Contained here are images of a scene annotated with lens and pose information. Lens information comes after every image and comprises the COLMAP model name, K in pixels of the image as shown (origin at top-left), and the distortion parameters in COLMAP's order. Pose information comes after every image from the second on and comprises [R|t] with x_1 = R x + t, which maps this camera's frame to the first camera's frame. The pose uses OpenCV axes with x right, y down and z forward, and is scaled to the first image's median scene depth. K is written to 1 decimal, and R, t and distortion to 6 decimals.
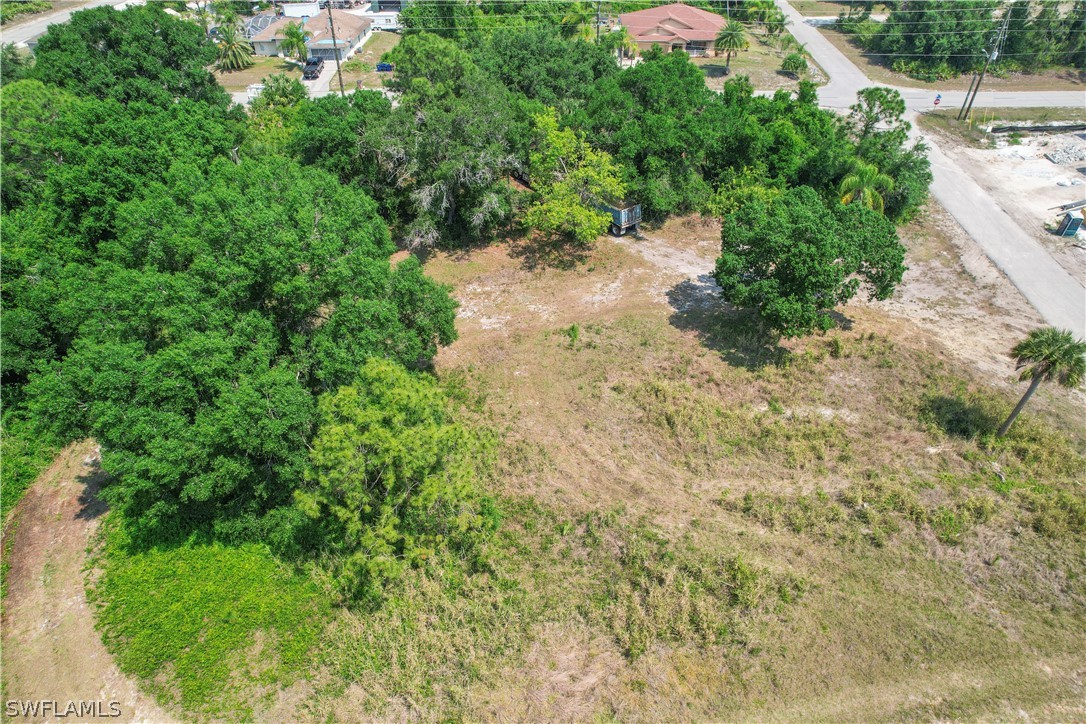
lens RADIAL K [[695.4, 0, 542.7], [0, 695.4, 377.6], [0, 0, 1]] dist [-0.081436, 0.077971]
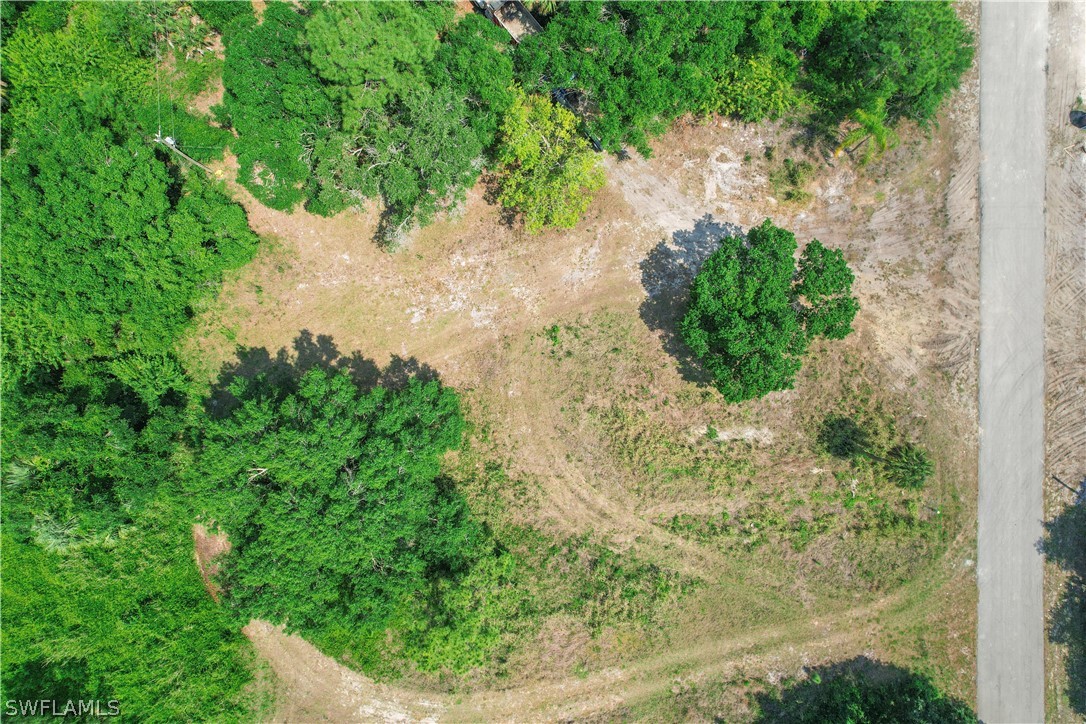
lens RADIAL K [[692.2, 0, 540.9], [0, 692.2, 368.9], [0, 0, 1]] dist [-0.068740, 0.058643]
pose [[0.998219, -0.058819, -0.009990, 0.032143], [0.044968, 0.631699, 0.773908, -1.015308], [-0.039210, -0.772979, 0.633219, 0.264337]]
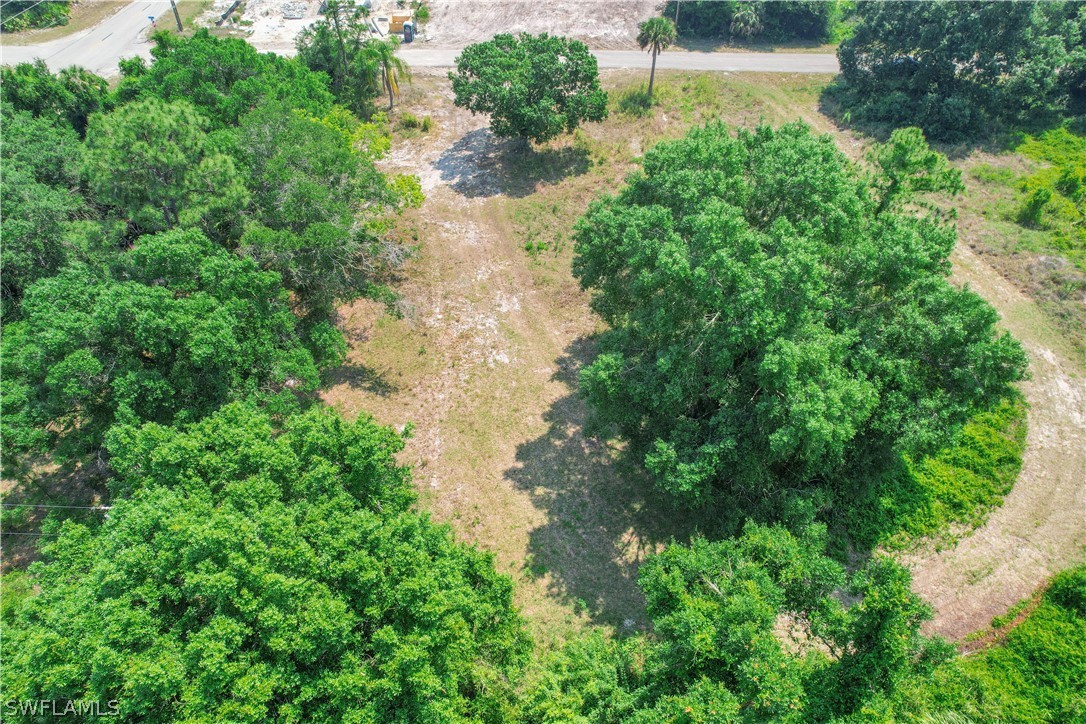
lens RADIAL K [[695.4, 0, 542.7], [0, 695.4, 377.6], [0, 0, 1]] dist [-0.081436, 0.077971]
pose [[-0.014295, -0.697405, 0.716534, -0.911359], [0.644289, 0.541584, 0.539980, -0.561060], [-0.764649, 0.469374, 0.441589, 0.704996]]
